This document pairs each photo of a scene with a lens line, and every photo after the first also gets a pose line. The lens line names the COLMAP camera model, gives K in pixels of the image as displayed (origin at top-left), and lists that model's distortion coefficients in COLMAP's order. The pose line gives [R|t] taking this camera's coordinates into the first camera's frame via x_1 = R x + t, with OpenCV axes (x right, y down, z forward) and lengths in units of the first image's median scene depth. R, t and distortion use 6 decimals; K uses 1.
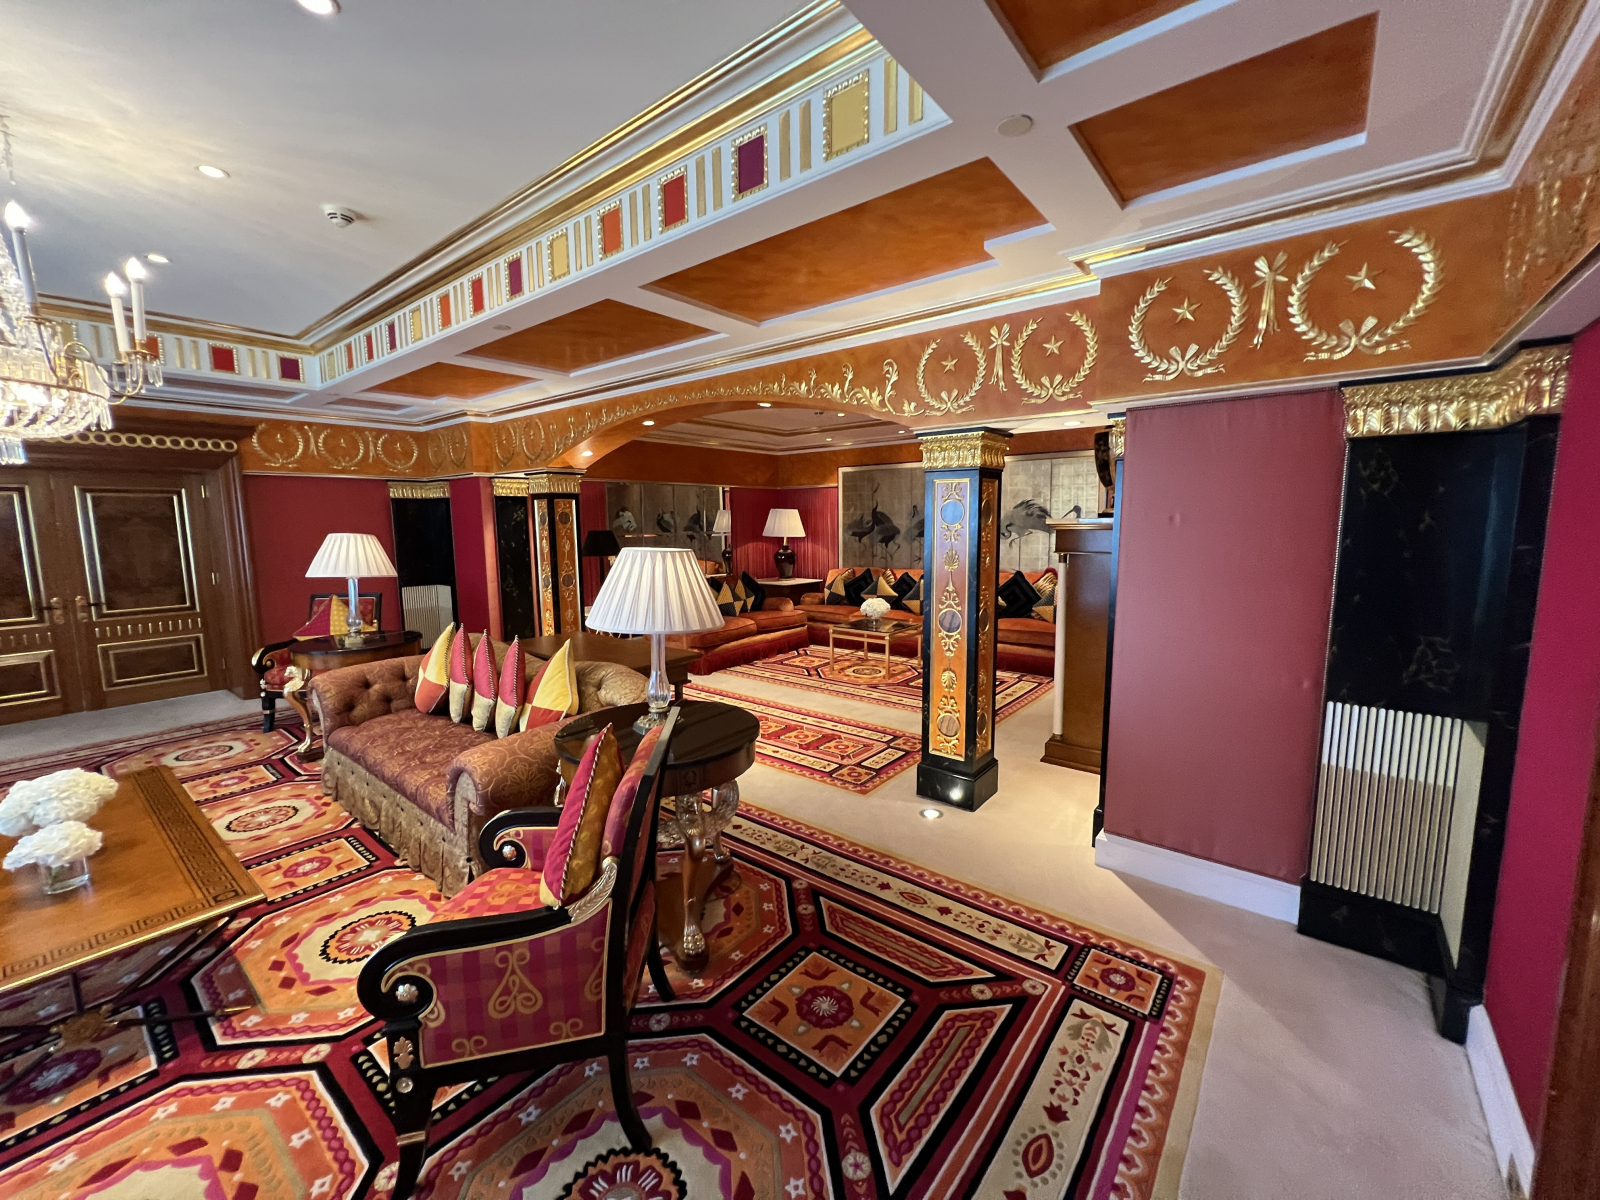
lens RADIAL K [[645.6, 0, 798.0], [0, 645.6, 596.7], [0, 0, 1]] dist [-0.001579, 0.000987]
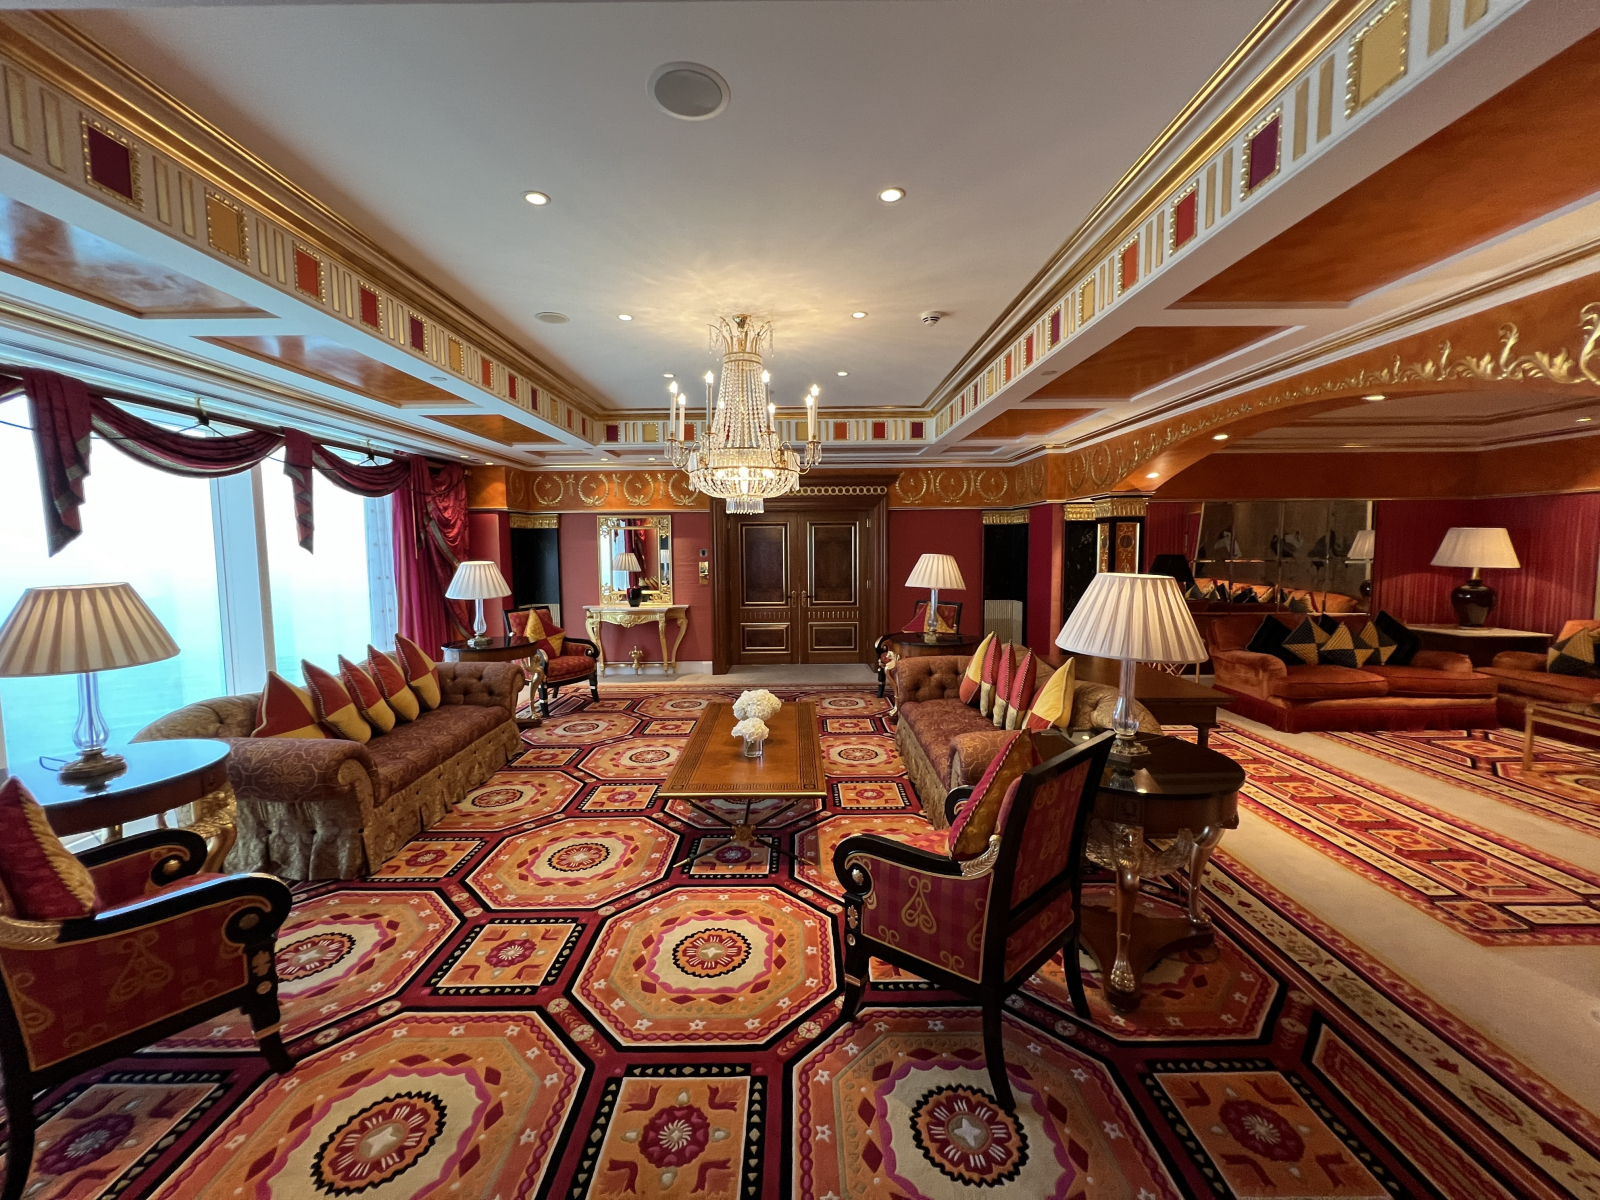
lens RADIAL K [[645.6, 0, 796.0], [0, 645.6, 597.8], [0, 0, 1]] dist [-0.001579, 0.000987]
pose [[0.628370, 0.067835, -0.774951, 0.145124], [-0.091962, 0.995683, 0.012589, -0.002423], [0.772459, 0.063356, 0.631896, -0.019143]]
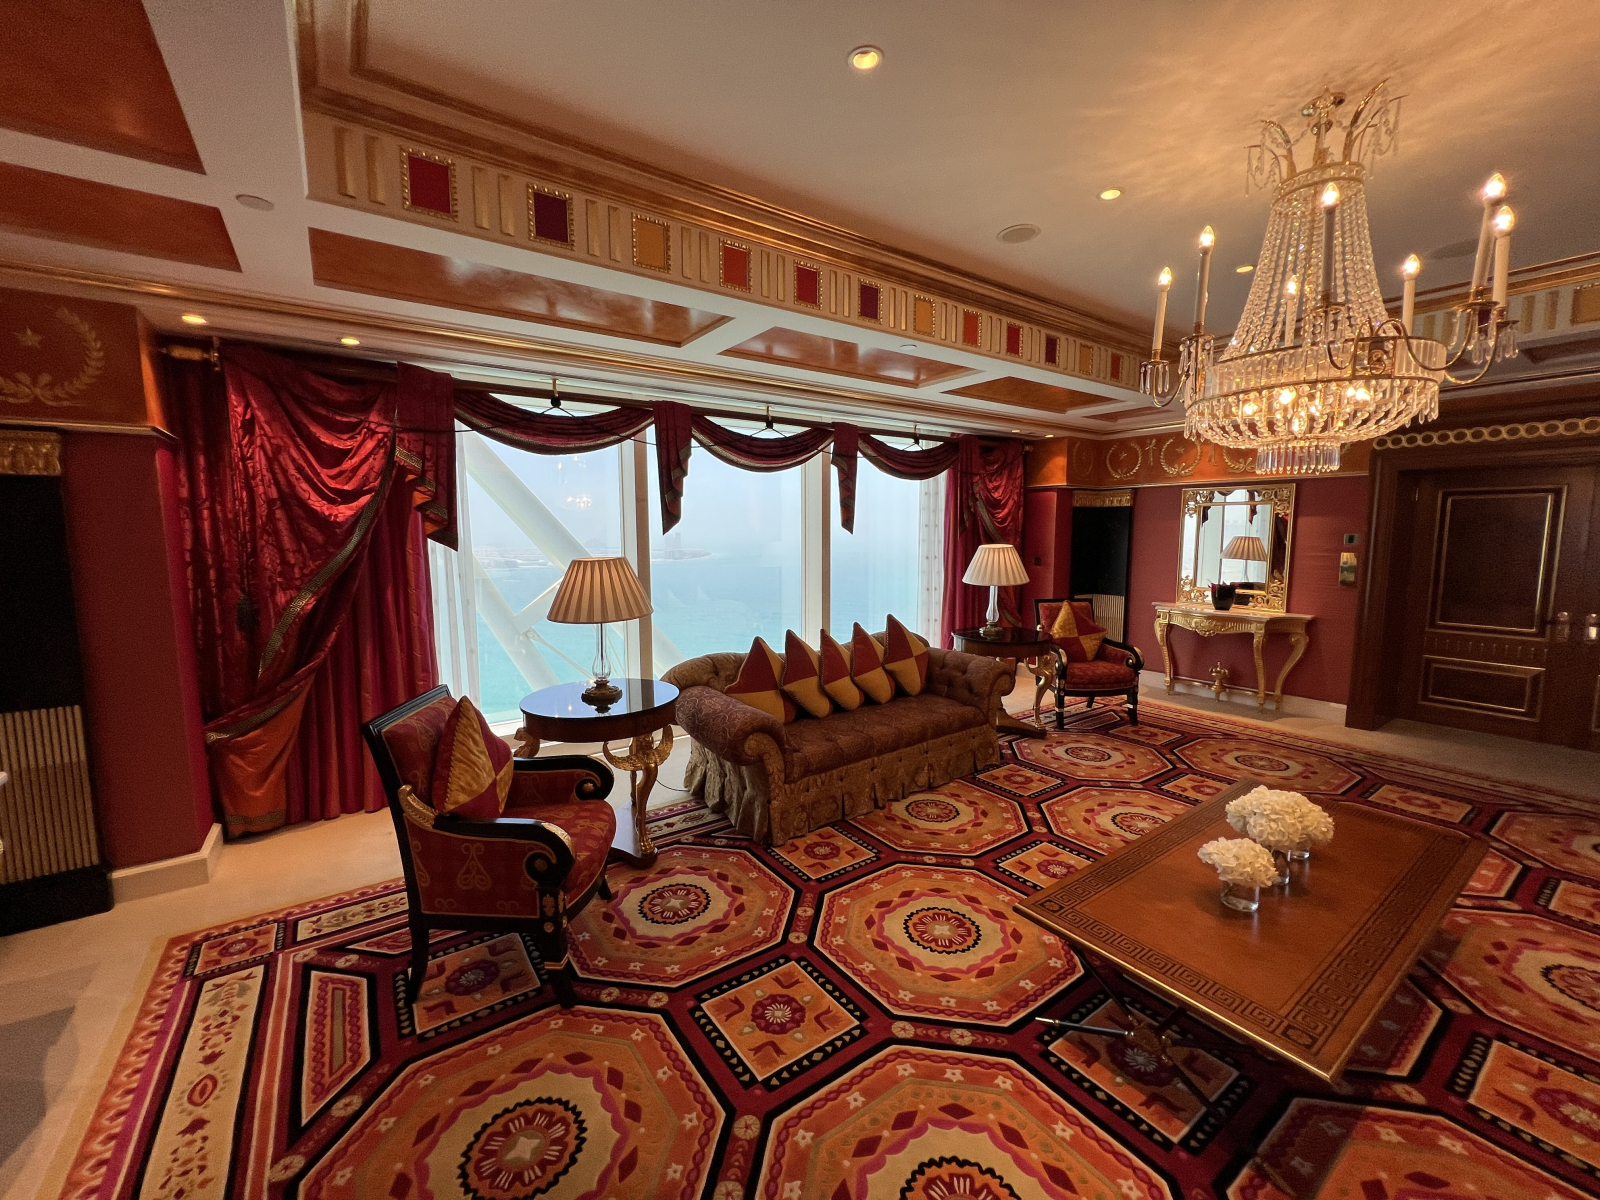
lens RADIAL K [[645.6, 0, 795.0], [0, 645.6, 596.5], [0, 0, 1]] dist [-0.001579, 0.000987]
pose [[-0.270423, 0.112074, -0.956196, -0.038799], [-0.111167, 0.982923, 0.146646, -0.044546], [0.956302, 0.145954, -0.253346, 0.304124]]
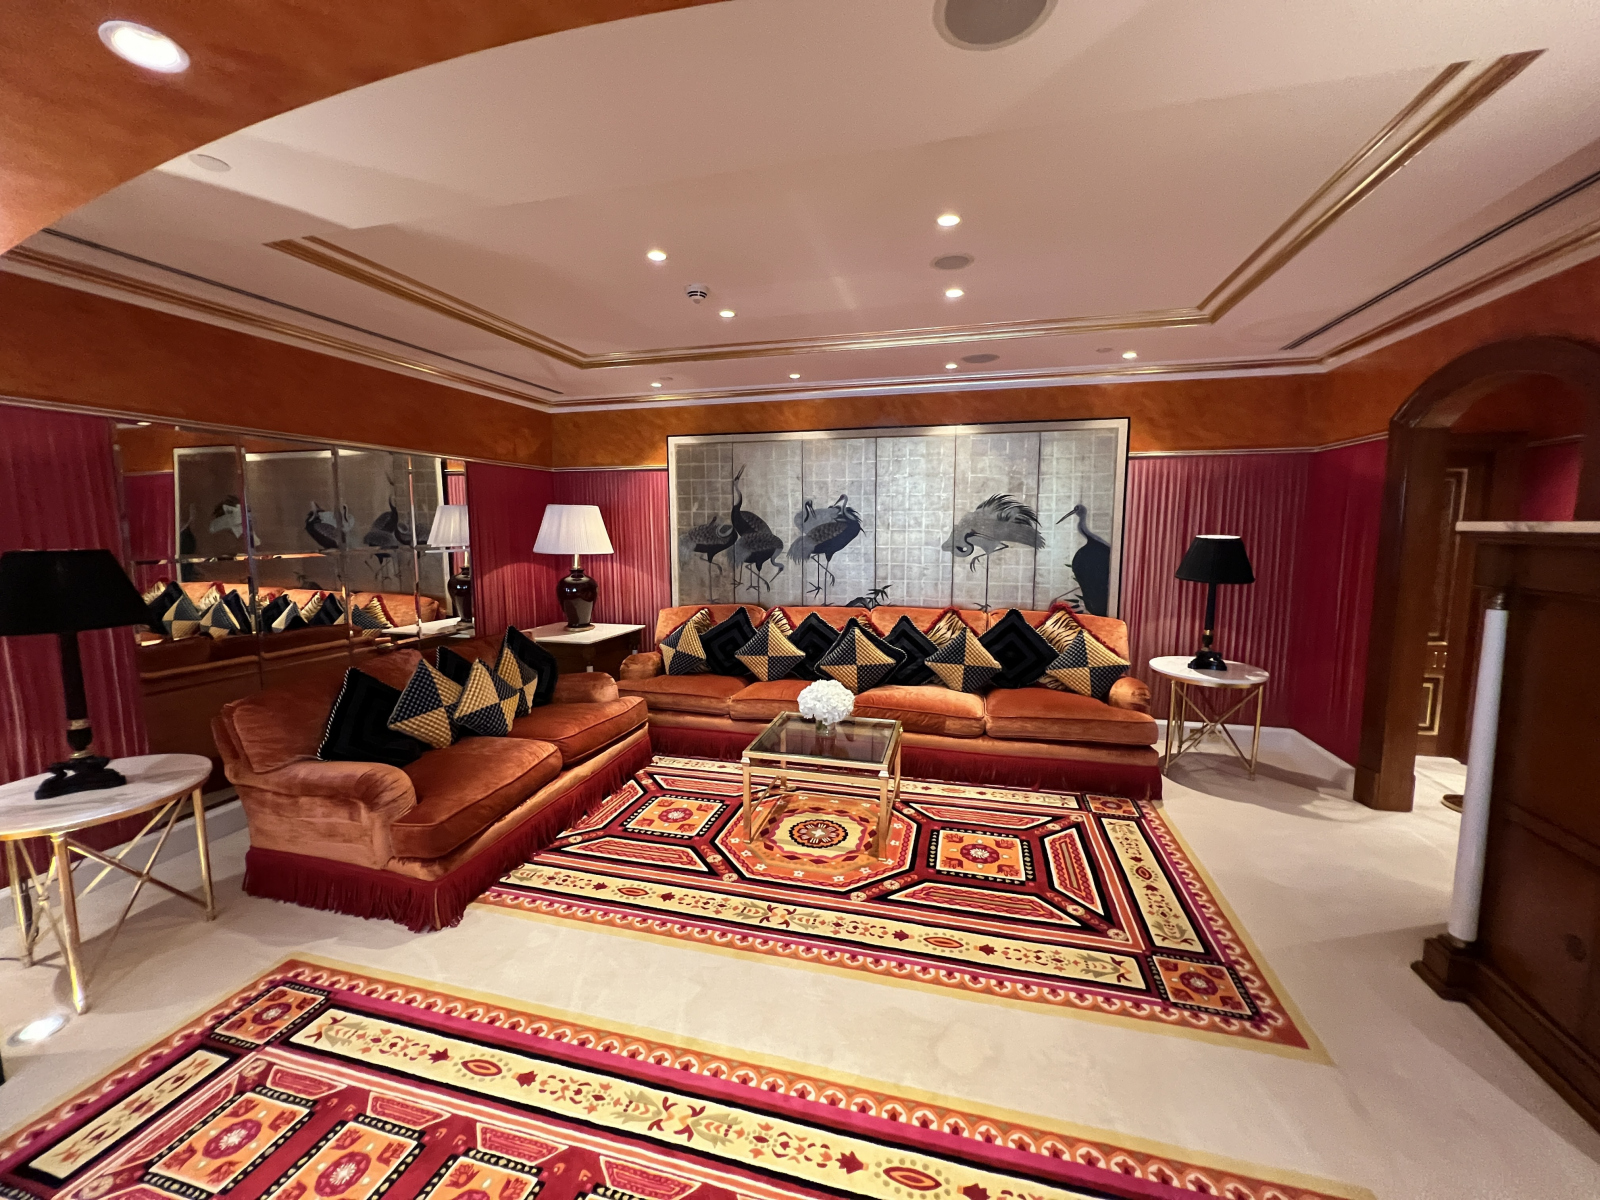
lens RADIAL K [[645.6, 0, 798.4], [0, 645.6, 596.8], [0, 0, 1]] dist [-0.001579, 0.000987]
pose [[0.915132, -0.038510, 0.401312, -0.167941], [0.042434, 0.999099, -0.000890, -0.110444], [-0.400916, 0.017844, 0.915941, 0.957719]]
